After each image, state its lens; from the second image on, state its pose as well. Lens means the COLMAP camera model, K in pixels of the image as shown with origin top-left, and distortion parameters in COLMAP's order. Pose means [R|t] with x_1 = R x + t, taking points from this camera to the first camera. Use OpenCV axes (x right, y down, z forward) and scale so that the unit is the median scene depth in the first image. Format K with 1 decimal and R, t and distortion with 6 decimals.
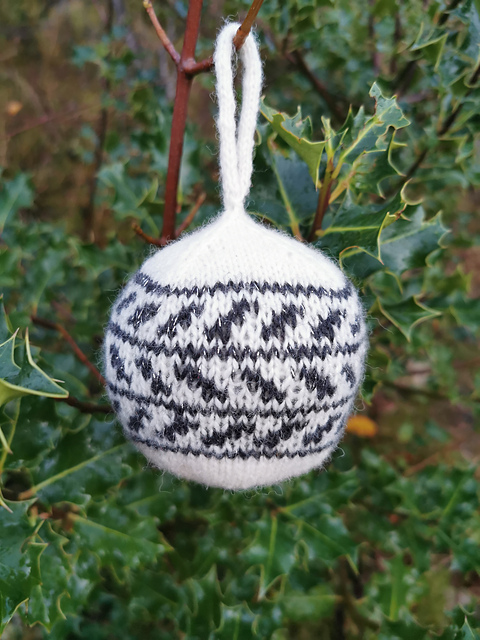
lens RADIAL K [[588.9, 0, 231.0], [0, 588.9, 334.5], [0, 0, 1]] dist [-0.001329, -0.043770]
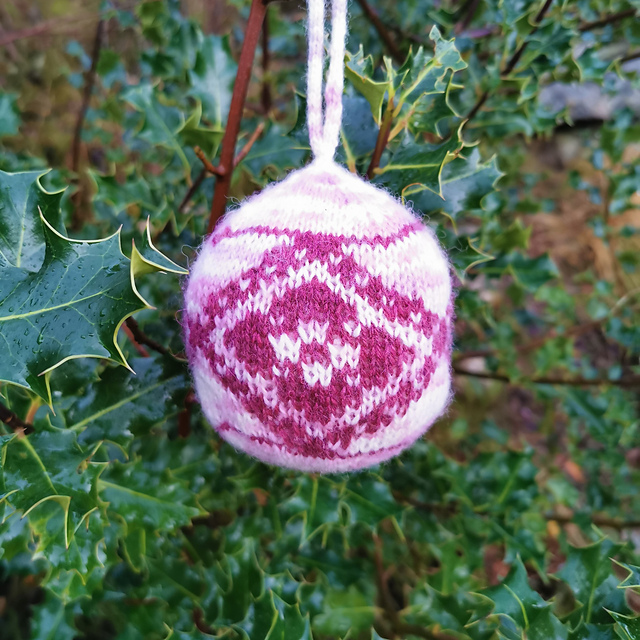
lens RADIAL K [[825.1, 0, 303.4], [0, 825.1, 355.7], [0, 0, 1]] dist [-0.034391, 0.000000]
pose [[0.995240, 0.018099, 0.095763, -0.085486], [-0.020169, 0.999582, 0.020697, 0.096162], [-0.095349, -0.022530, 0.995189, -0.323349]]
